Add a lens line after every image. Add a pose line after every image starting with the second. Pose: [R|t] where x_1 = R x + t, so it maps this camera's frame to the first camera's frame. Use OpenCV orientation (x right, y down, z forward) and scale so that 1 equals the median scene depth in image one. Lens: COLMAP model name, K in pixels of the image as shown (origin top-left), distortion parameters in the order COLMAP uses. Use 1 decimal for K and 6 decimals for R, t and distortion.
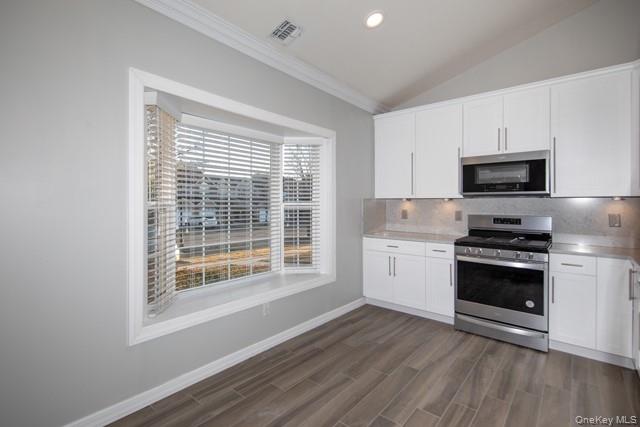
lens RADIAL K [[313.6, 0, 299.5], [0, 313.6, 206.8], [0, 0, 1]] dist [0.020524, 0.000127]
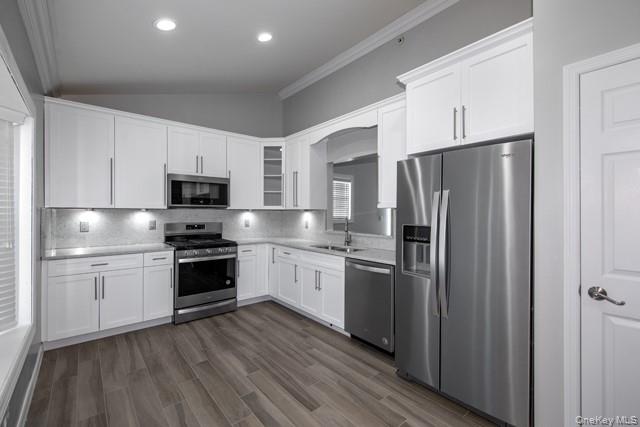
lens RADIAL K [[313.6, 0, 299.5], [0, 313.6, 206.8], [0, 0, 1]] dist [0.020524, 0.000127]
pose [[0.135638, 0.004383, 0.990749, -0.598799], [0.005144, 0.999974, -0.005128, -0.030090], [-0.990745, 0.005792, 0.135612, 0.416935]]
